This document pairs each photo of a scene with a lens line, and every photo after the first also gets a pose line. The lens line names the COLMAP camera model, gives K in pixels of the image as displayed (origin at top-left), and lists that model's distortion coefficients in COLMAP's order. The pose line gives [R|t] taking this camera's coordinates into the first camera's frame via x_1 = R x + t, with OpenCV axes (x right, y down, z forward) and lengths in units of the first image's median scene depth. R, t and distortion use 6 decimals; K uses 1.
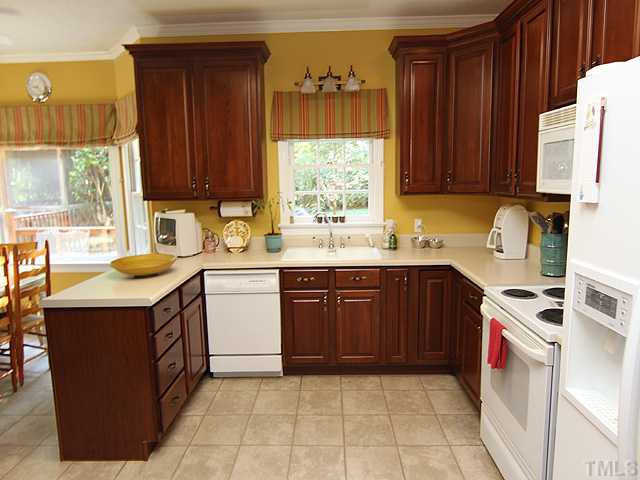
lens RADIAL K [[406.7, 0, 320.2], [0, 406.7, 240.3], [0, 0, 1]] dist [0.007476, 0.003898]
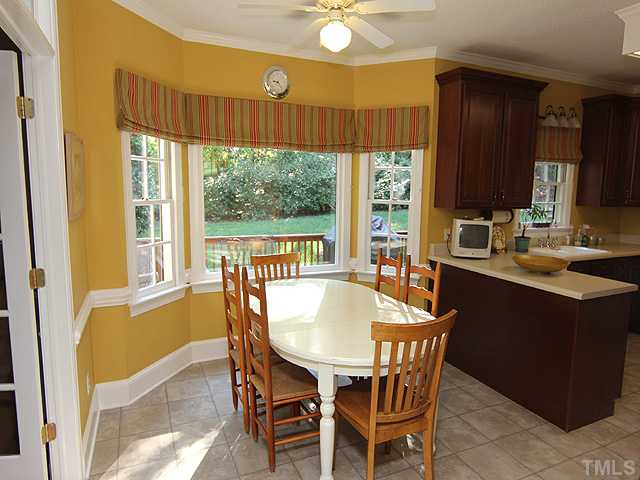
lens RADIAL K [[406.7, 0, 320.6], [0, 406.7, 240.8], [0, 0, 1]] dist [0.007476, 0.003898]
pose [[0.911556, -0.020468, 0.410666, -0.991819], [0.011803, 0.999651, 0.023623, -0.032908], [-0.411007, -0.016687, 0.911480, 0.097824]]
